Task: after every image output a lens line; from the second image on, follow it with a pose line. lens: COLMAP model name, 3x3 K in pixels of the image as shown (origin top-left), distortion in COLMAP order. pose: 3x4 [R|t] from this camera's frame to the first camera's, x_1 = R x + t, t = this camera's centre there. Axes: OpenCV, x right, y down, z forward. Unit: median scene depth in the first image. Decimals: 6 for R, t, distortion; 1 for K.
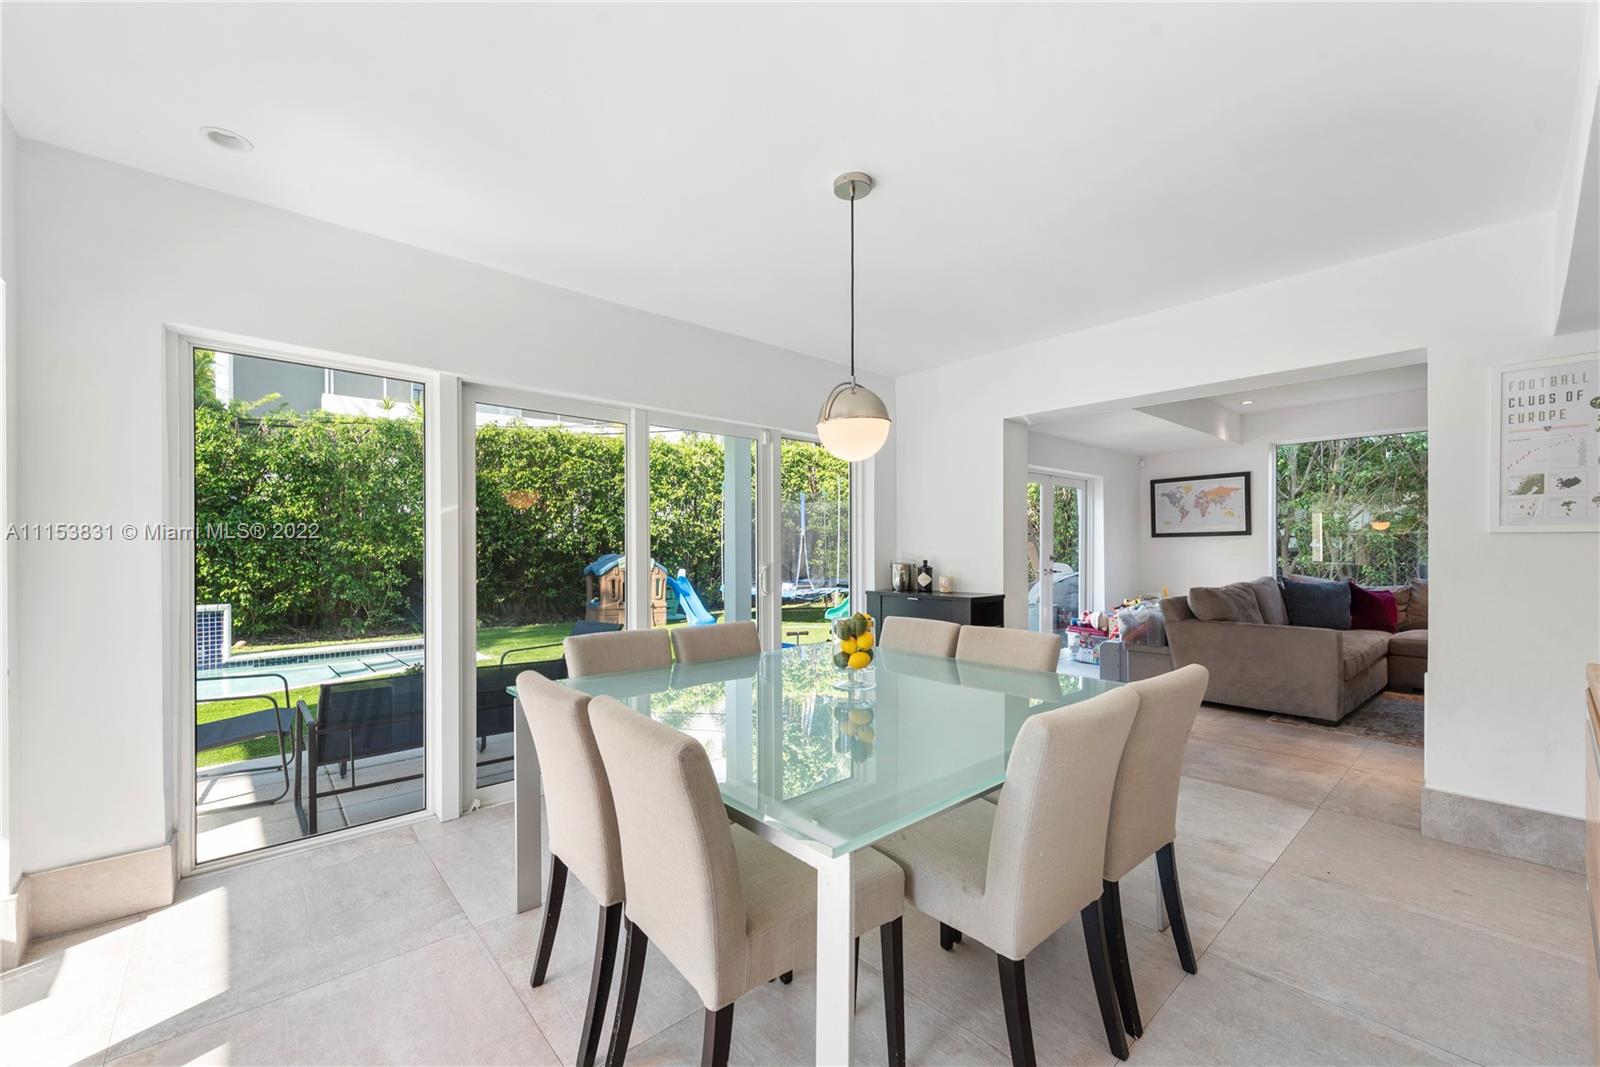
lens RADIAL K [[634.7, 0, 800.4], [0, 634.7, 548.7], [0, 0, 1]] dist [0.014936, -0.002263]
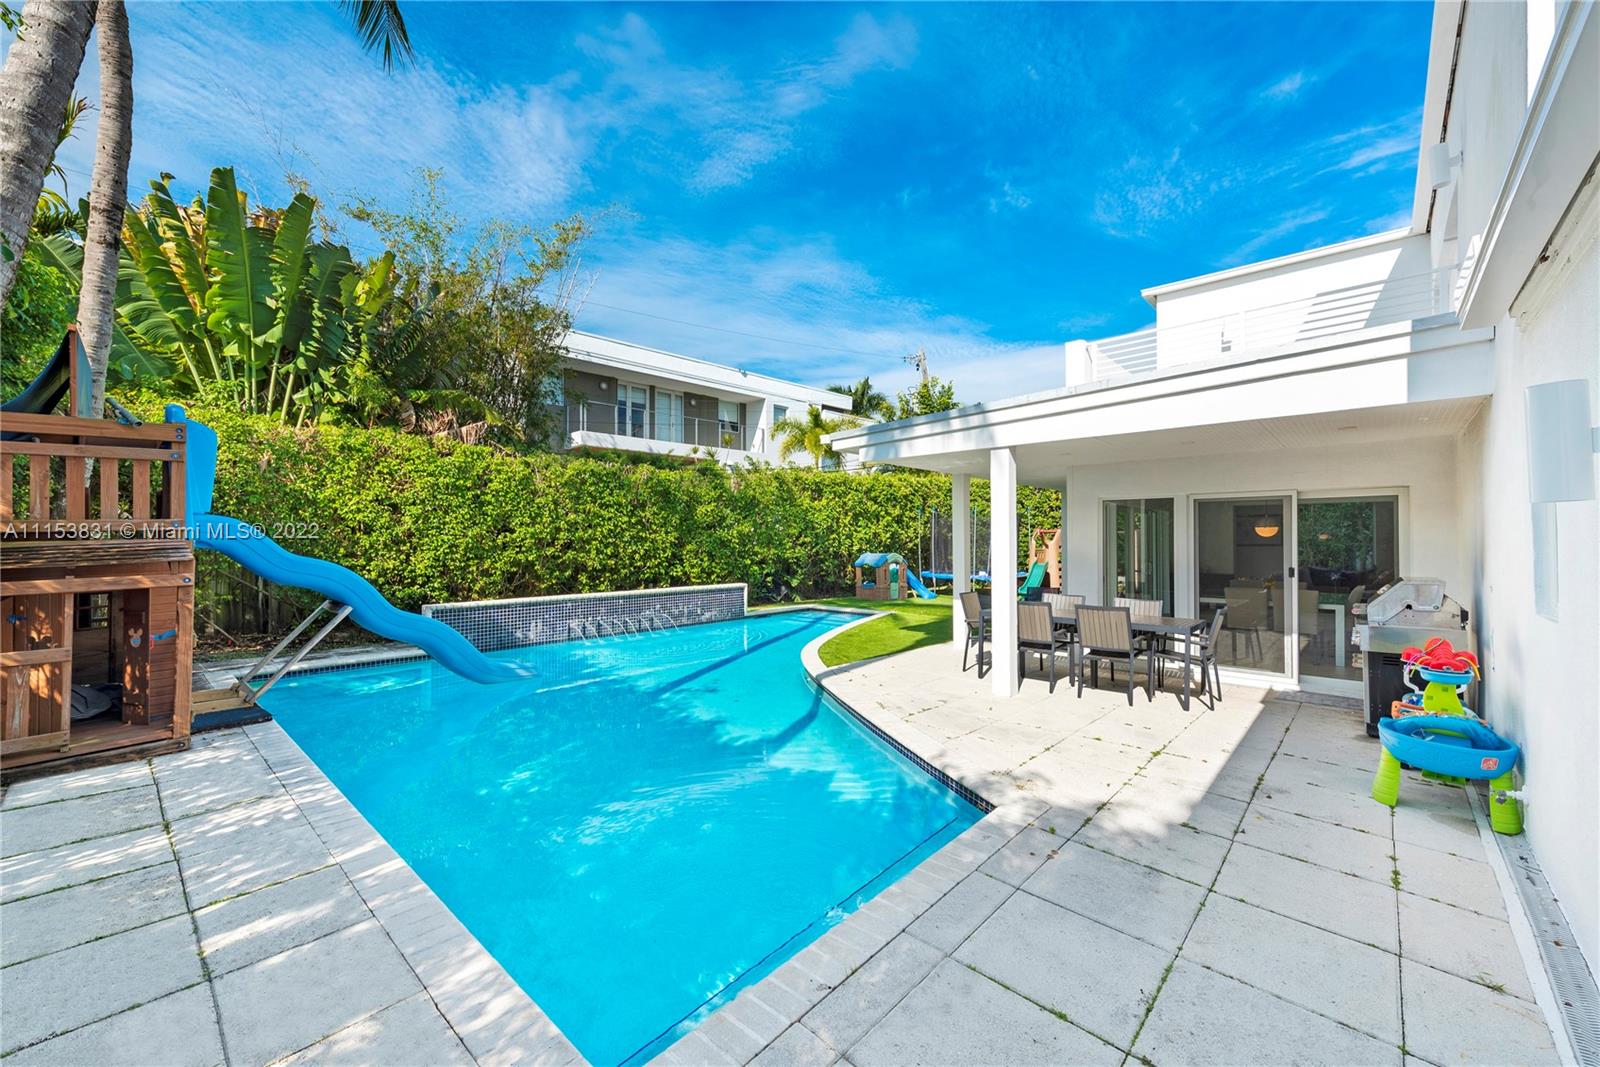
lens RADIAL K [[634.7, 0, 800.6], [0, 634.7, 531.1], [0, 0, 1]] dist [0.014936, -0.002263]
pose [[0.994861, 0.003358, 0.101194, -0.783488], [-0.001720, 0.999866, -0.016267, -0.025728], [-0.101235, 0.016009, 0.994734, -0.648023]]
